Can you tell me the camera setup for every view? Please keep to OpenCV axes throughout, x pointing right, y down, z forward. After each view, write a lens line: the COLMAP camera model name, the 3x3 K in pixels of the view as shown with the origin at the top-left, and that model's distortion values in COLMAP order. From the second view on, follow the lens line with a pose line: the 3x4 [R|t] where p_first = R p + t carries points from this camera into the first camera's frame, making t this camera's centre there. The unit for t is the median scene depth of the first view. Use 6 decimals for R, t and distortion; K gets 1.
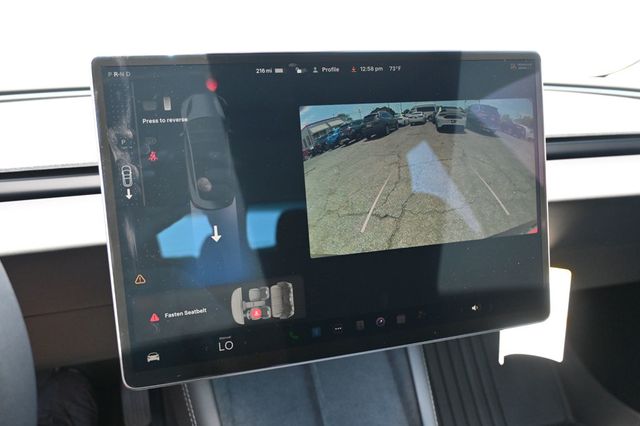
lens RADIAL K [[526.4, 0, 320.9], [0, 526.4, 216.7], [0, 0, 1]] dist [-0.045266, 0.001655]
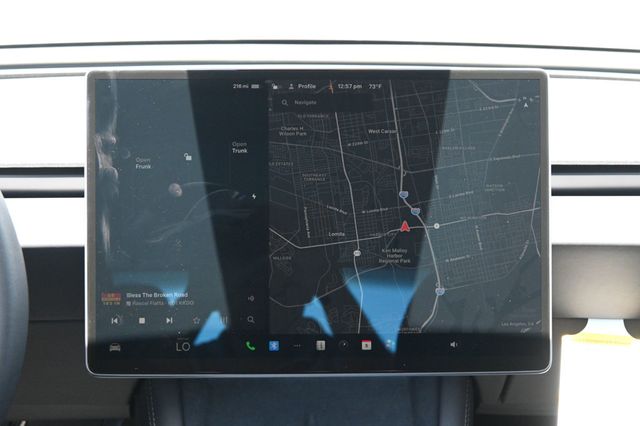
lens RADIAL K [[1309.4, 0, 320.2], [0, 1309.4, 210.8], [0, 0, 1]] dist [-0.145663, 0.000000]
pose [[0.973746, 0.062843, -0.218790, 0.628459], [-0.082956, 0.993008, -0.083981, 0.174344], [0.211983, 0.099926, 0.972151, -1.471402]]
